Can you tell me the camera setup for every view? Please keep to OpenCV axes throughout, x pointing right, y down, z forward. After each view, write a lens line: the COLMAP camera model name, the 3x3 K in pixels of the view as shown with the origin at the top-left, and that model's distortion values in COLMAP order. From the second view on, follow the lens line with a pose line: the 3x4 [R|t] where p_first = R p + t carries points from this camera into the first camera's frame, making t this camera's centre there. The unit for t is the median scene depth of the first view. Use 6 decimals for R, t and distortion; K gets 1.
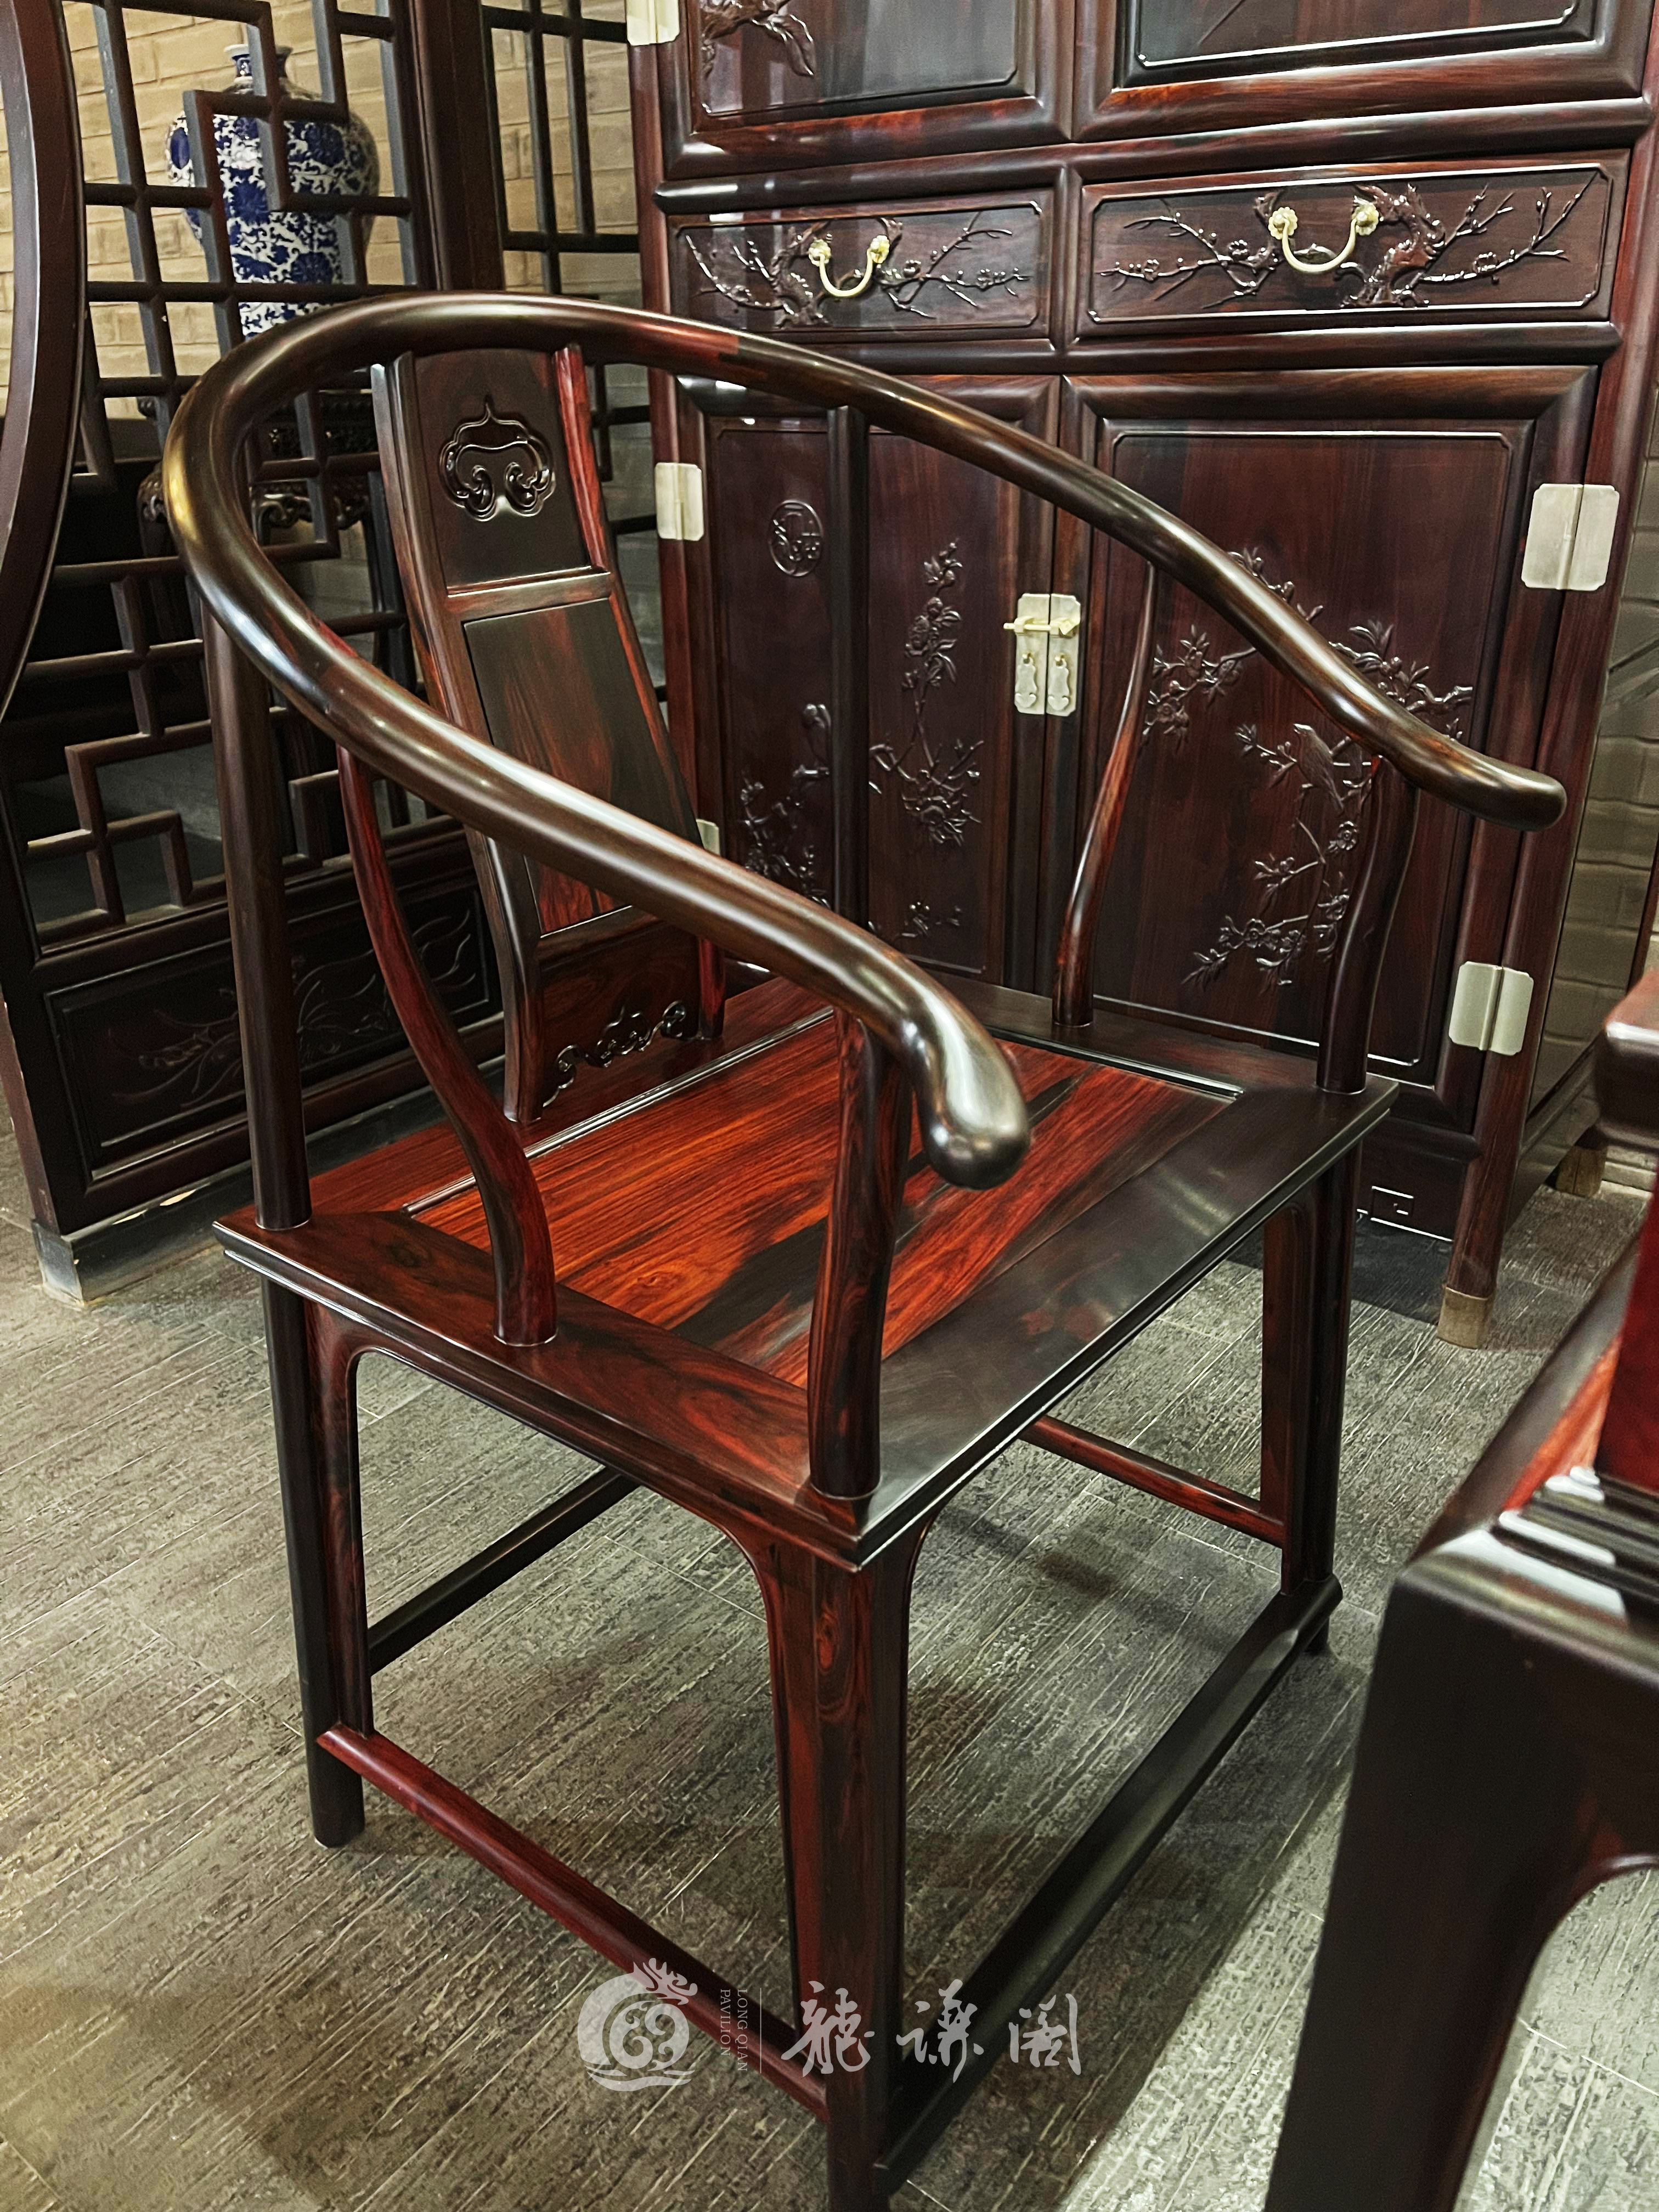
lens RADIAL K [[1706.6, 0, 822.2], [0, 1706.6, 1106.8], [0, 0, 1]] dist [0.064550, -0.091786]
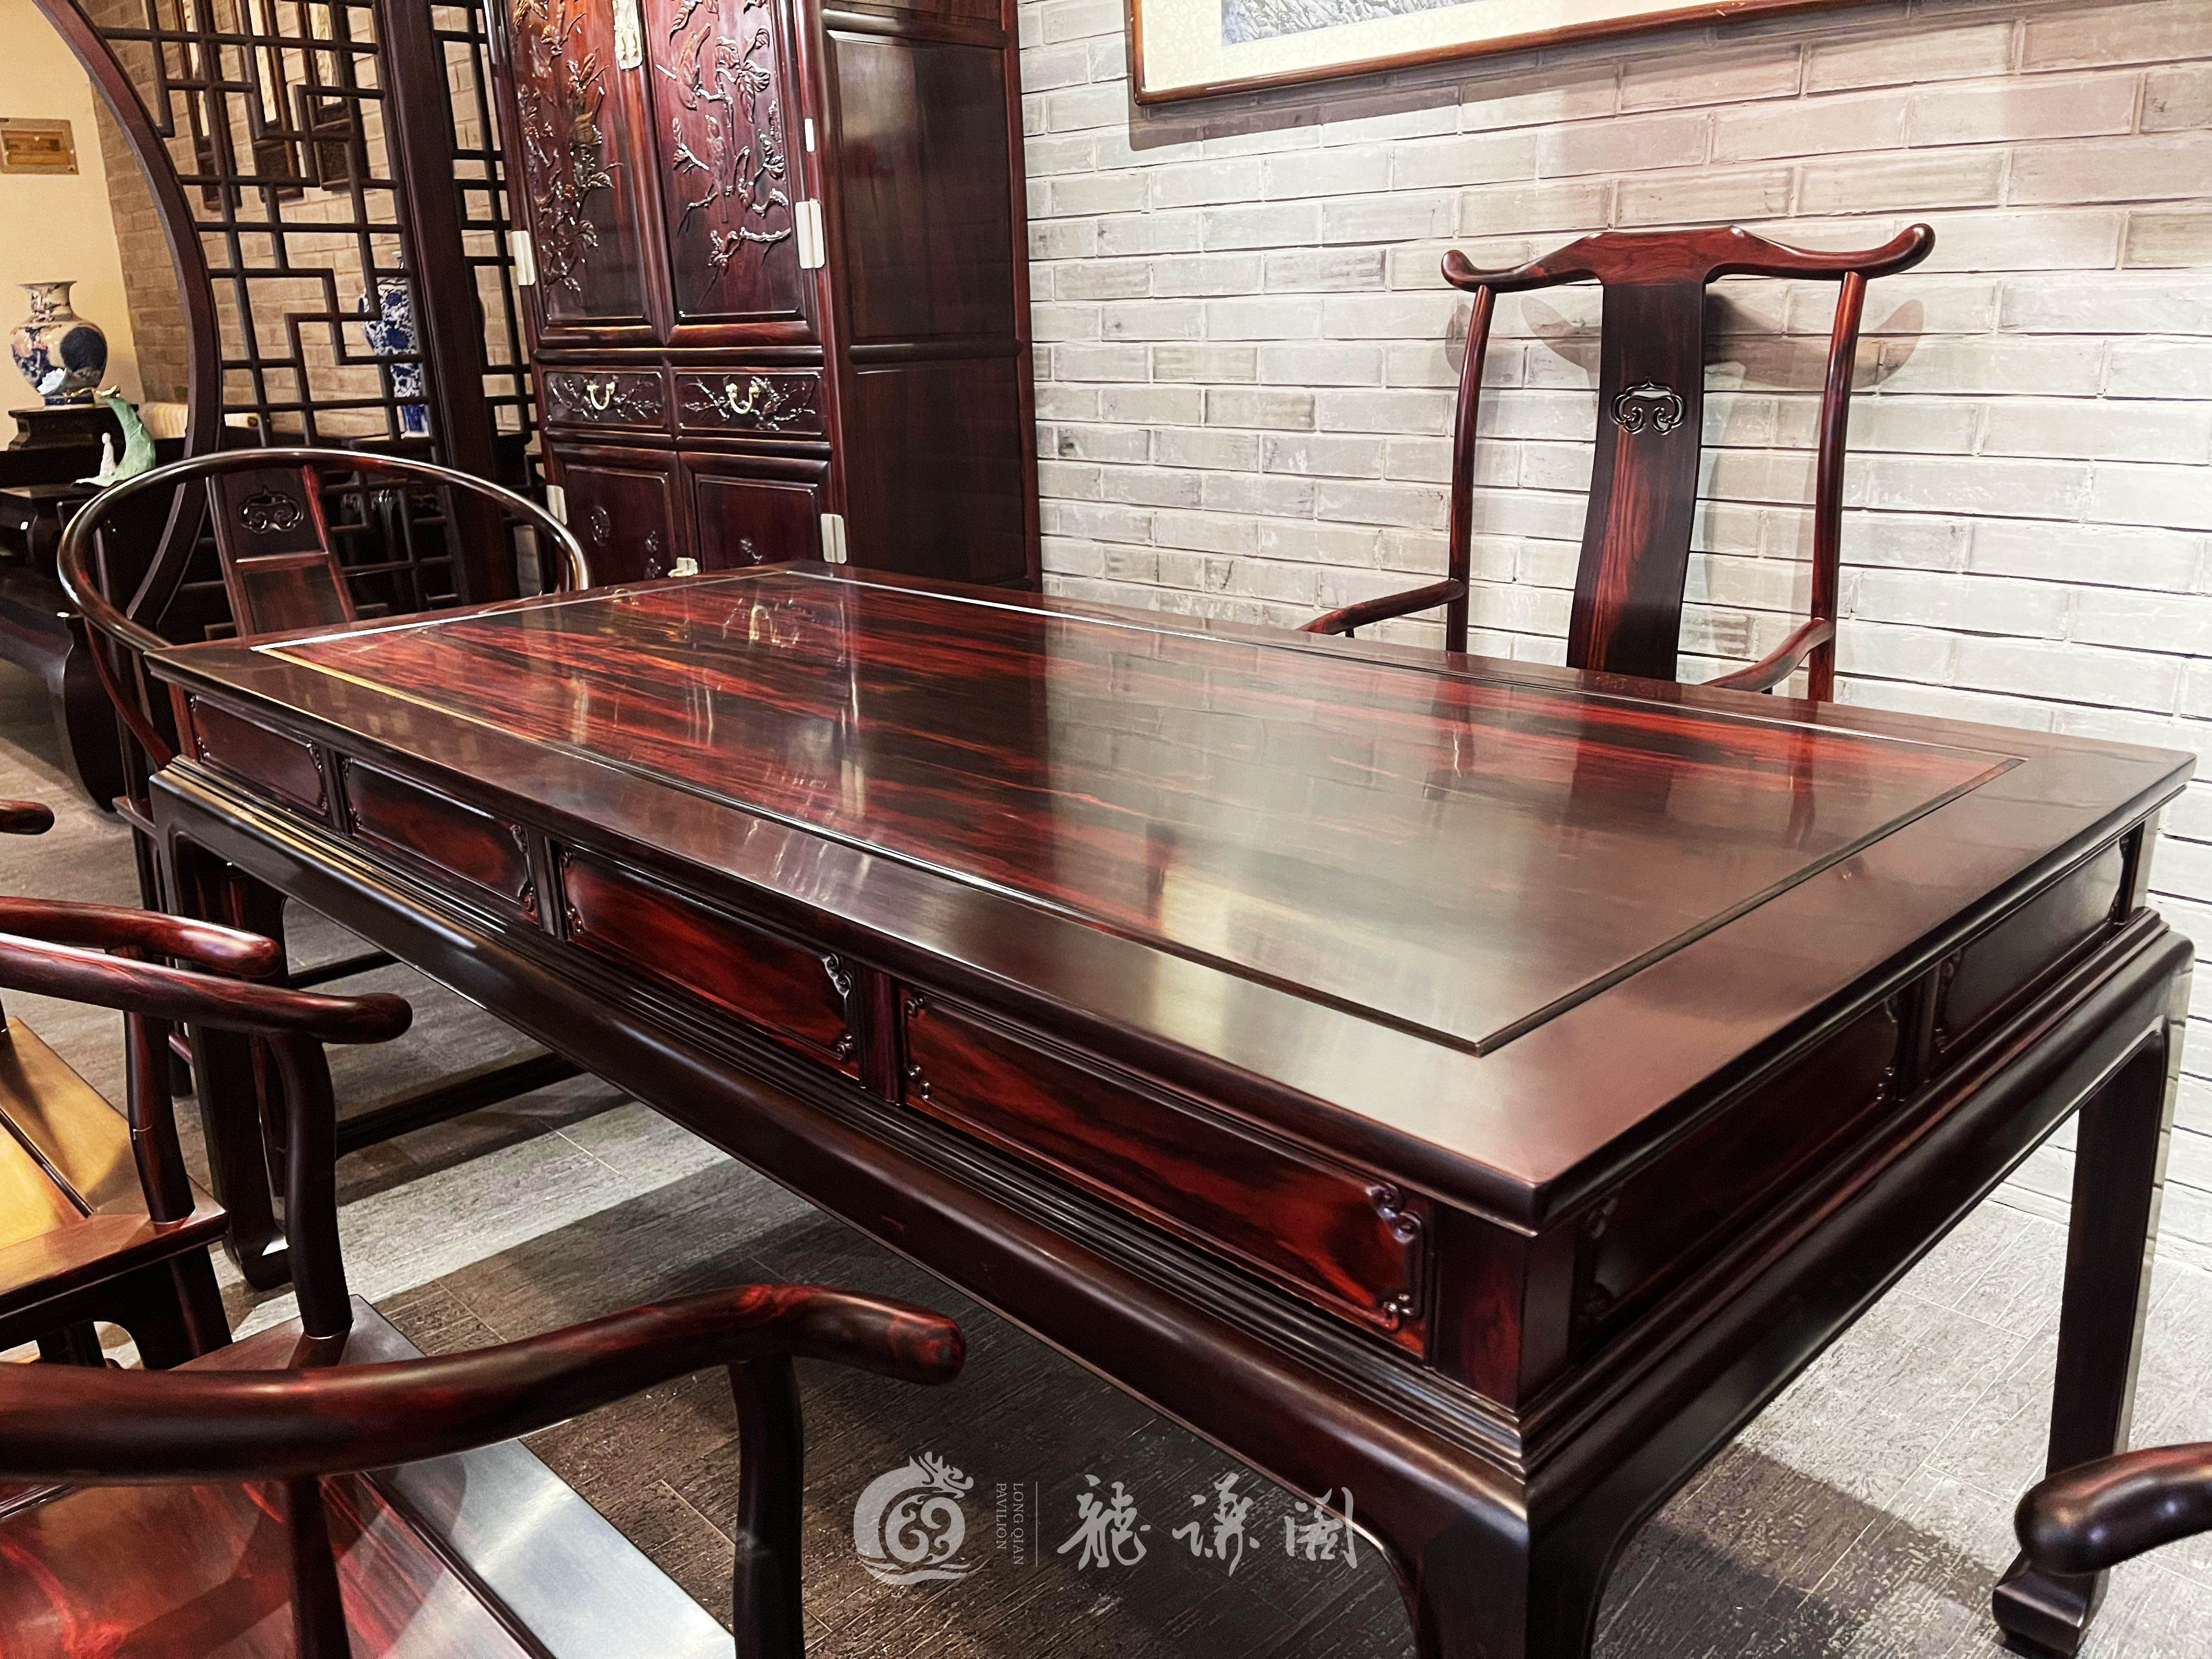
lens RADIAL K [[1706.6, 0, 1096.4], [0, 1706.6, 839.8], [0, 0, 1]] dist [0.064550, -0.091786]
pose [[0.993516, 0.017929, -0.112274, 0.968710], [-0.030637, 0.993179, -0.112506, 0.265447], [0.109491, 0.115216, 0.987288, -0.985285]]
